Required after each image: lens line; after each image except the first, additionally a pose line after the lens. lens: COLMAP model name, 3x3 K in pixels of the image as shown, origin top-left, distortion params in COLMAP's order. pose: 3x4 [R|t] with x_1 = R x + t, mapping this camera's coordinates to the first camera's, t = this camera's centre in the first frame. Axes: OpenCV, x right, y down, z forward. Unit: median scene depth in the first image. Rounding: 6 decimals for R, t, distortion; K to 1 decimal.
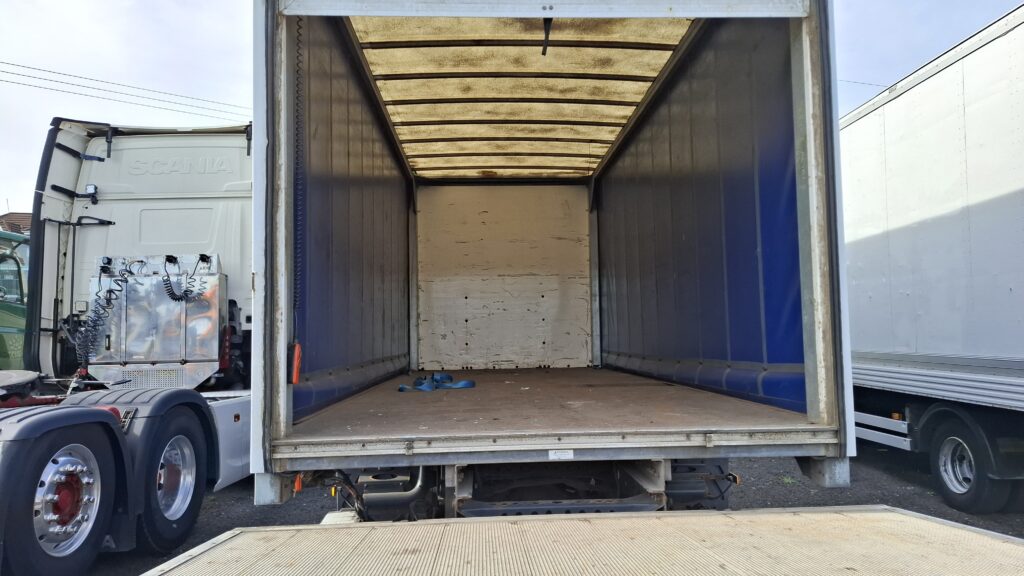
lens RADIAL K [[708.2, 0, 522.0], [0, 708.2, 290.0], [0, 0, 1]] dist [0.082378, -0.087358]
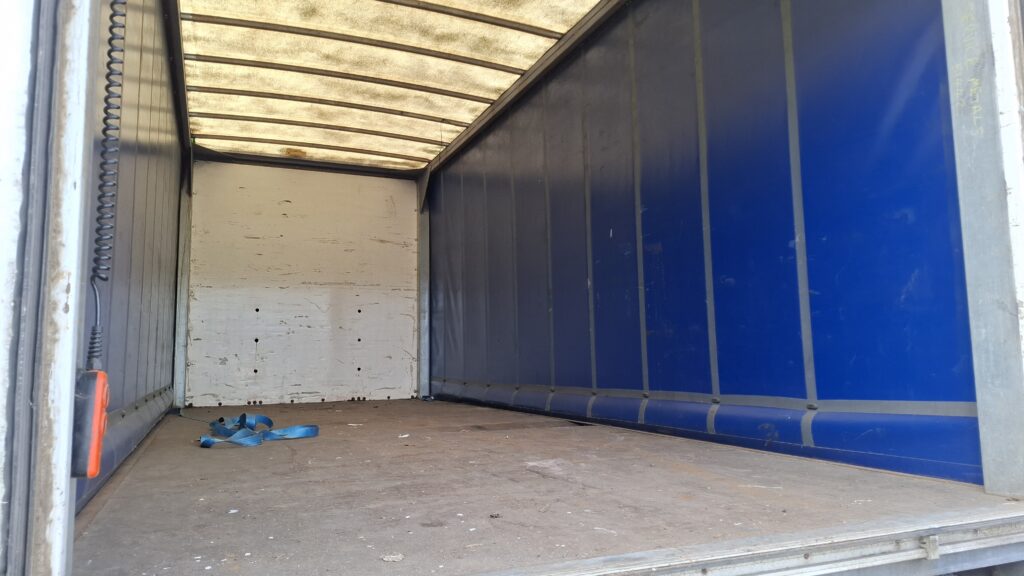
lens RADIAL K [[708.2, 0, 510.0], [0, 708.2, 282.2], [0, 0, 1]] dist [0.082378, -0.087358]
pose [[0.943577, 0.041804, 0.328505, -0.081303], [-0.026300, 0.998327, -0.051502, 0.014213], [-0.330108, 0.039957, 0.943097, 0.191489]]
